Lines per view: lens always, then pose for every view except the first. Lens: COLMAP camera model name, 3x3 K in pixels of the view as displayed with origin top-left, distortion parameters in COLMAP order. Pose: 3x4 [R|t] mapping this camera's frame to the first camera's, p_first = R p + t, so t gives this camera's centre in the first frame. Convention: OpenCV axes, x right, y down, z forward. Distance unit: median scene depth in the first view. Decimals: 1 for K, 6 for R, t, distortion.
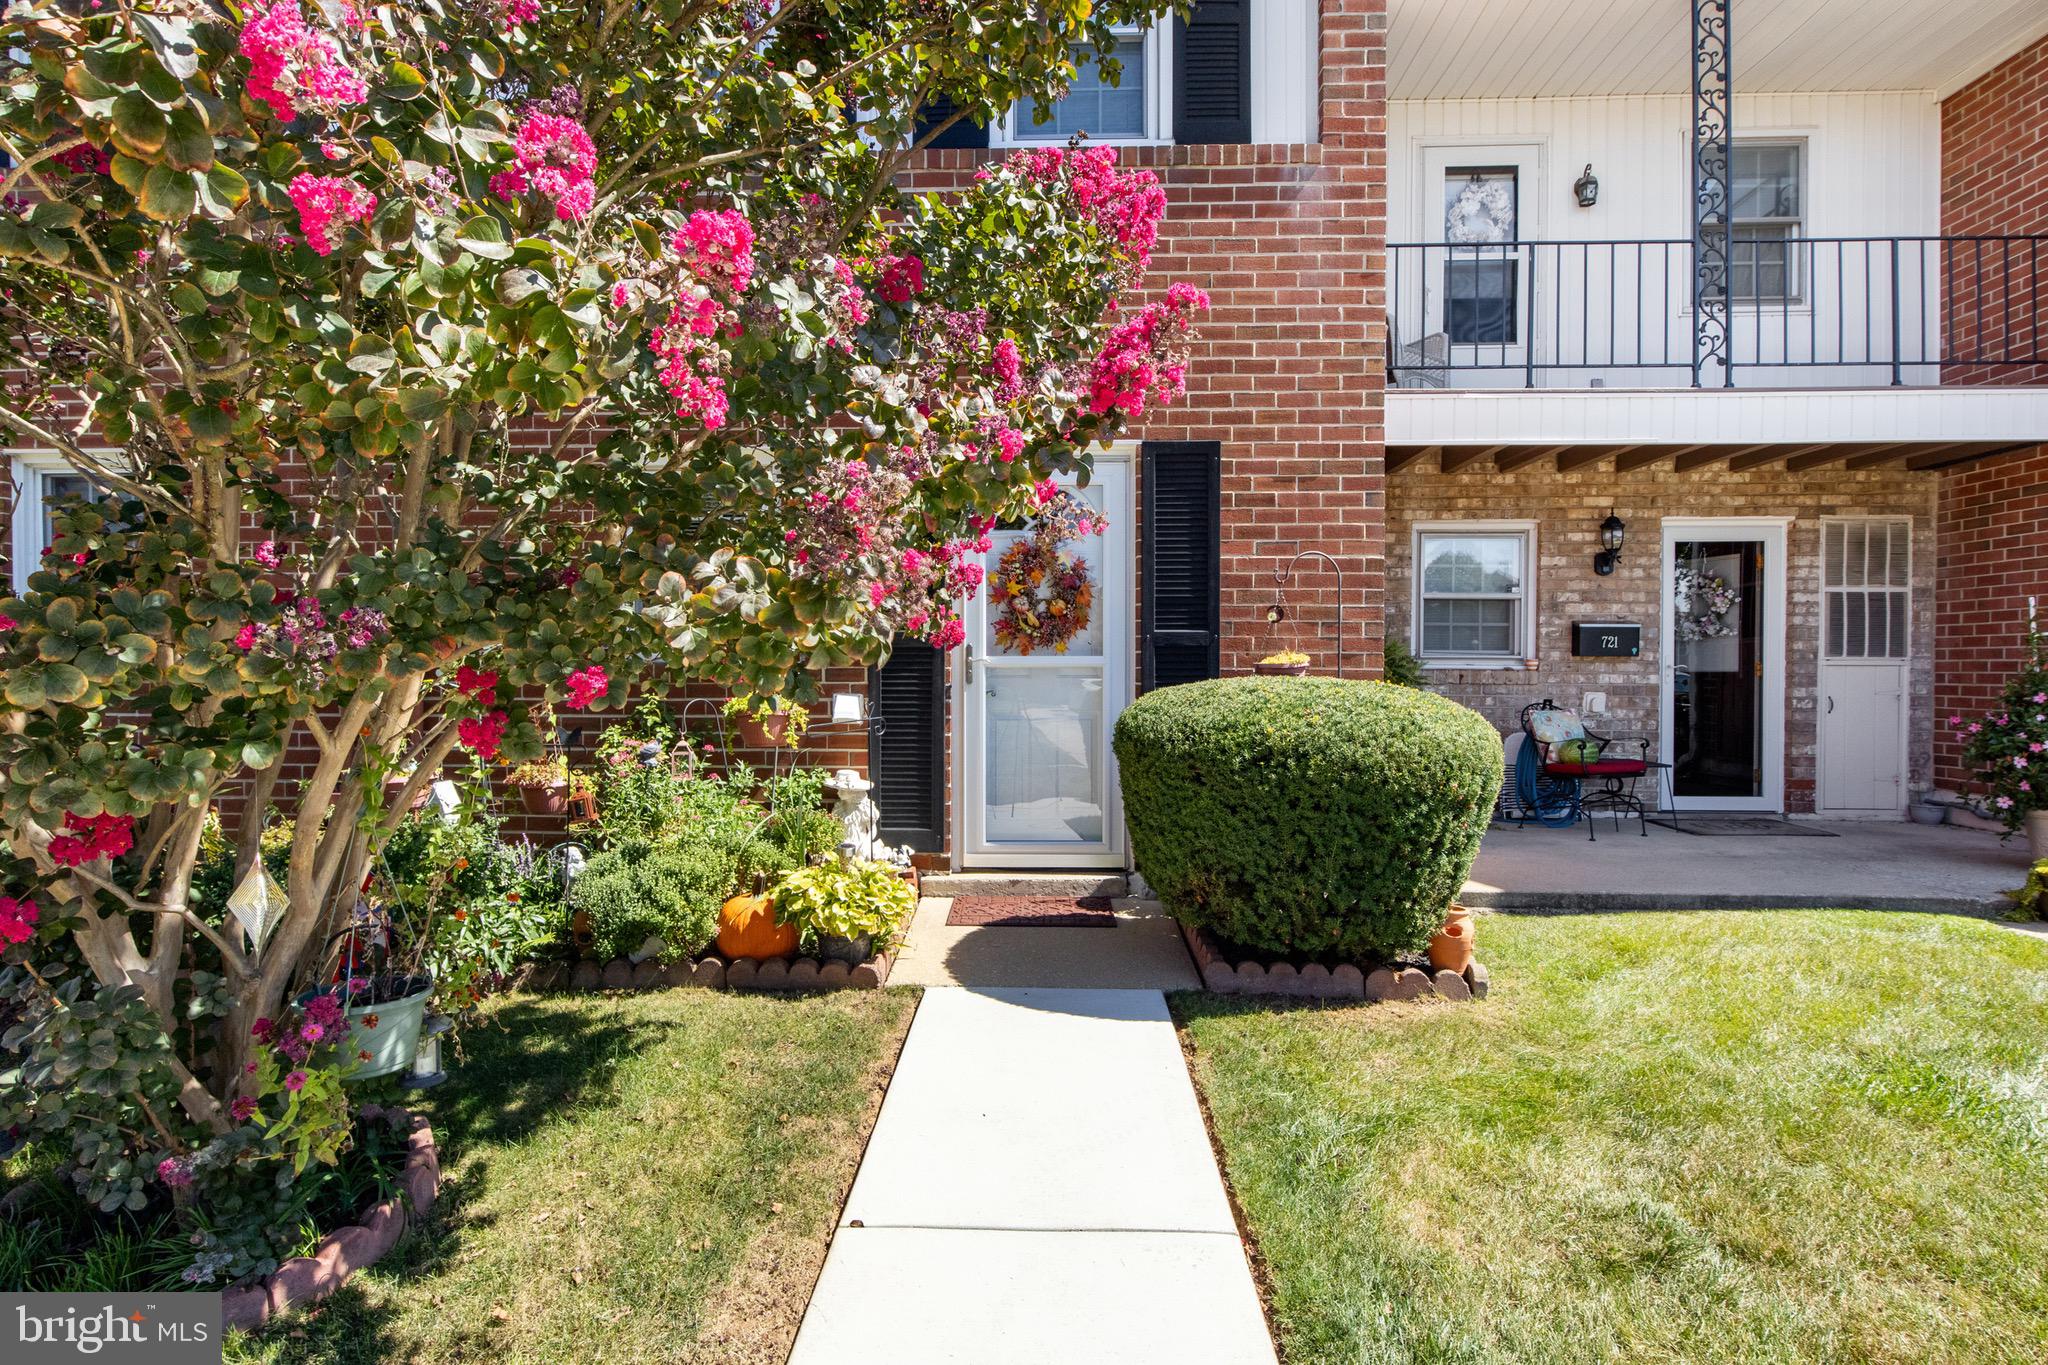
lens RADIAL K [[1019.6, 0, 1024.0], [0, 1019.6, 682.5], [0, 0, 1]] dist [0.003724, 0.000427]
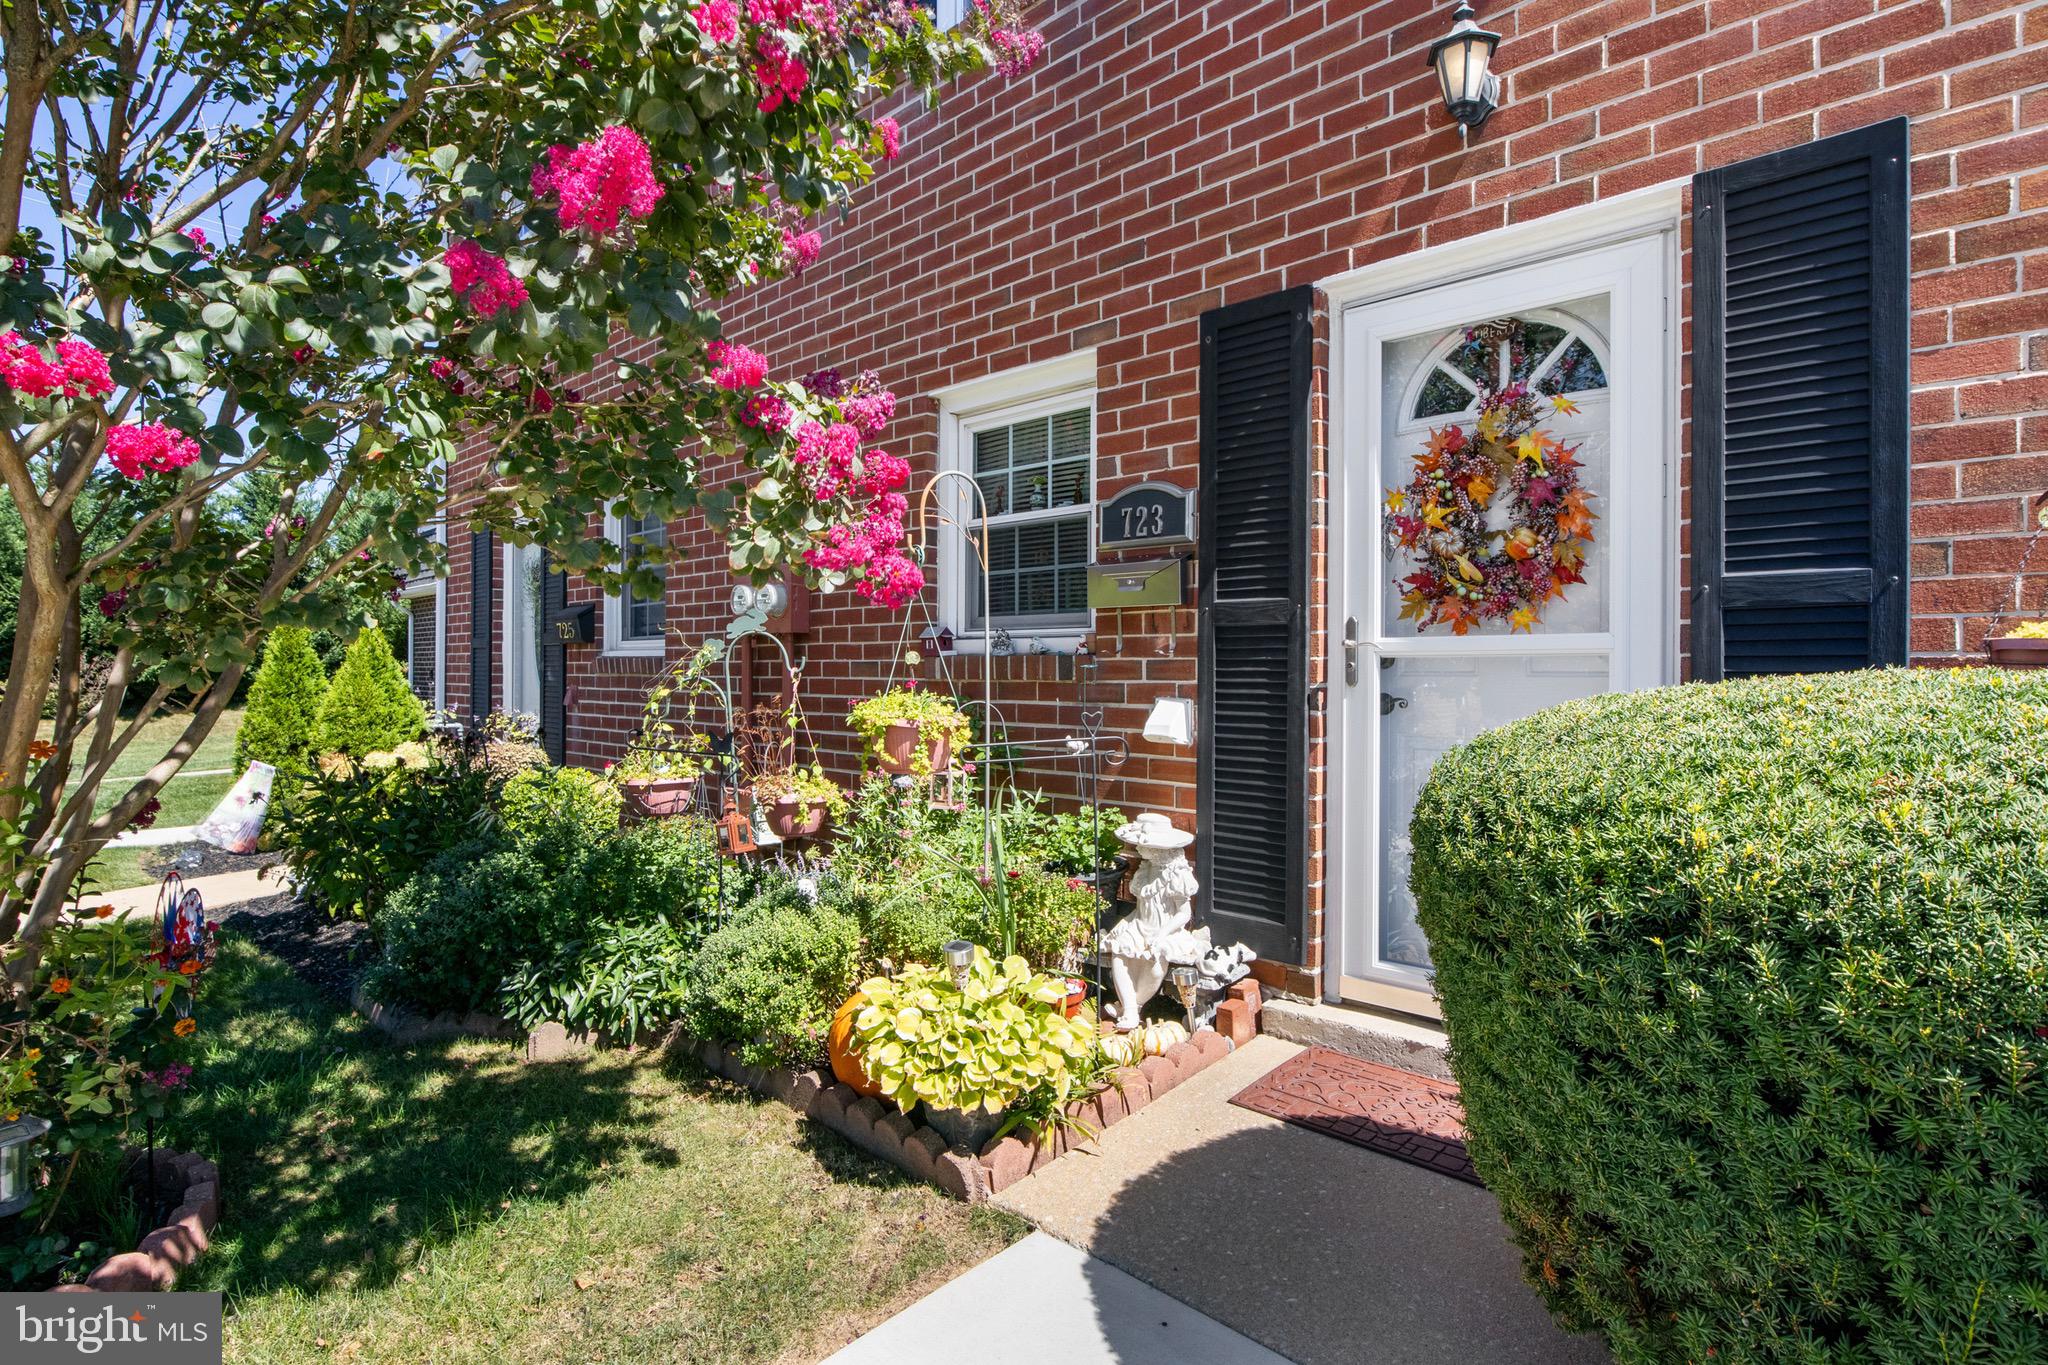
lens RADIAL K [[1037.5, 0, 1007.3], [0, 1037.5, 677.4], [0, 0, 1]] dist [-0.005244, -0.001094]
pose [[0.739917, 0.005476, -0.672676, 0.204606], [-0.011894, 0.999917, -0.004942, 0.002097], [0.672593, 0.011658, 0.739921, 0.435073]]
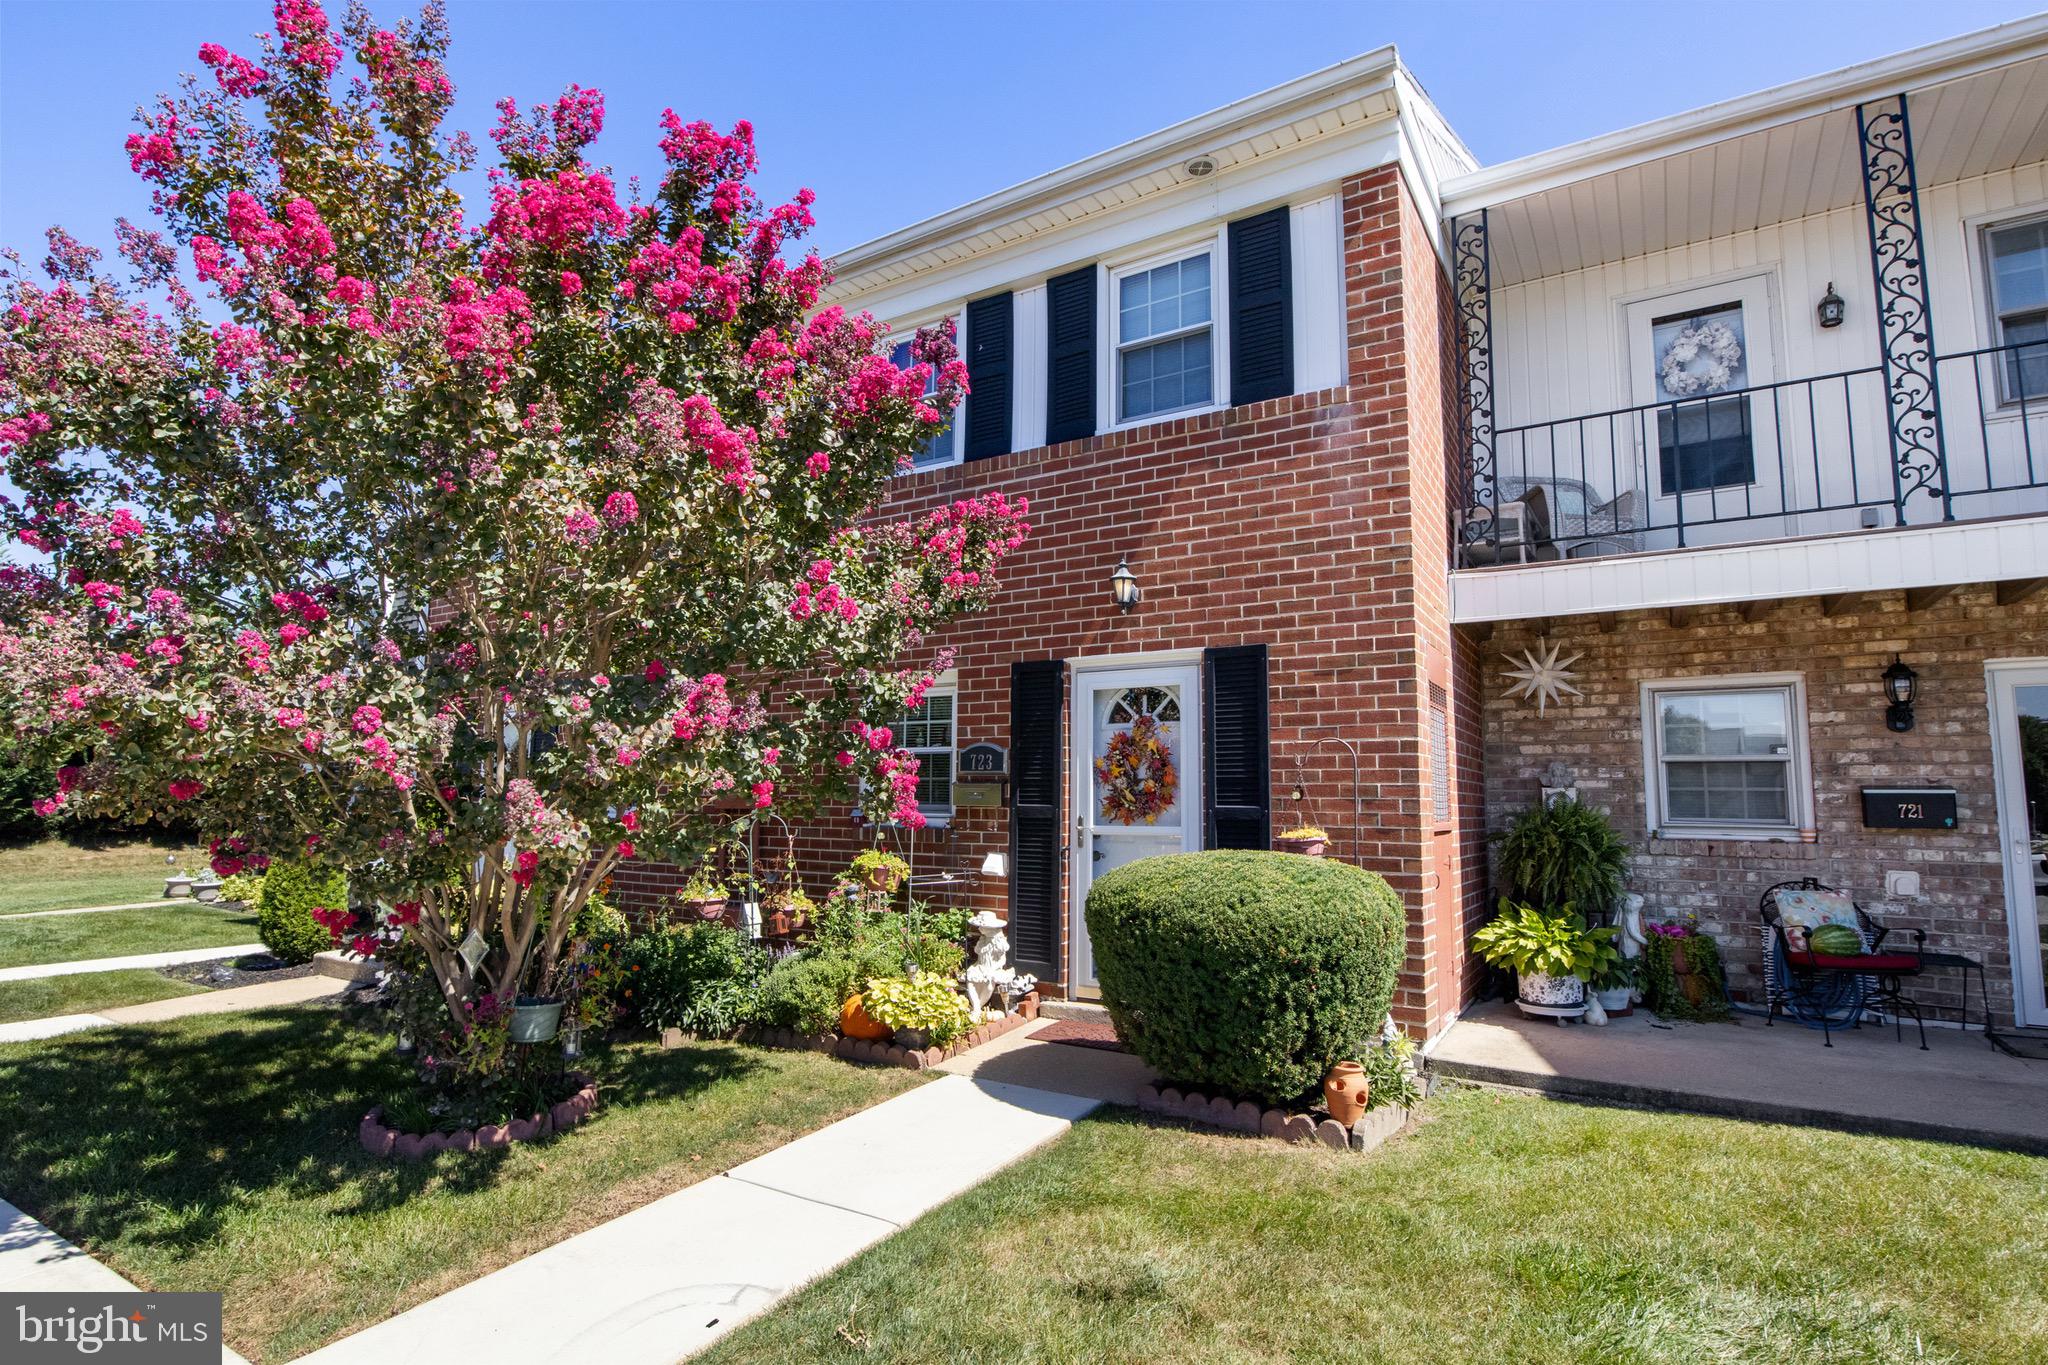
lens RADIAL K [[1020.7, 0, 1016.1], [0, 1020.7, 698.4], [0, 0, 1]] dist [-0.004447, -0.000411]
pose [[0.865932, -0.046576, -0.497988, 0.522379], [-0.015288, 0.992725, -0.119432, -0.030005], [0.499928, 0.111033, 0.858920, -0.142675]]
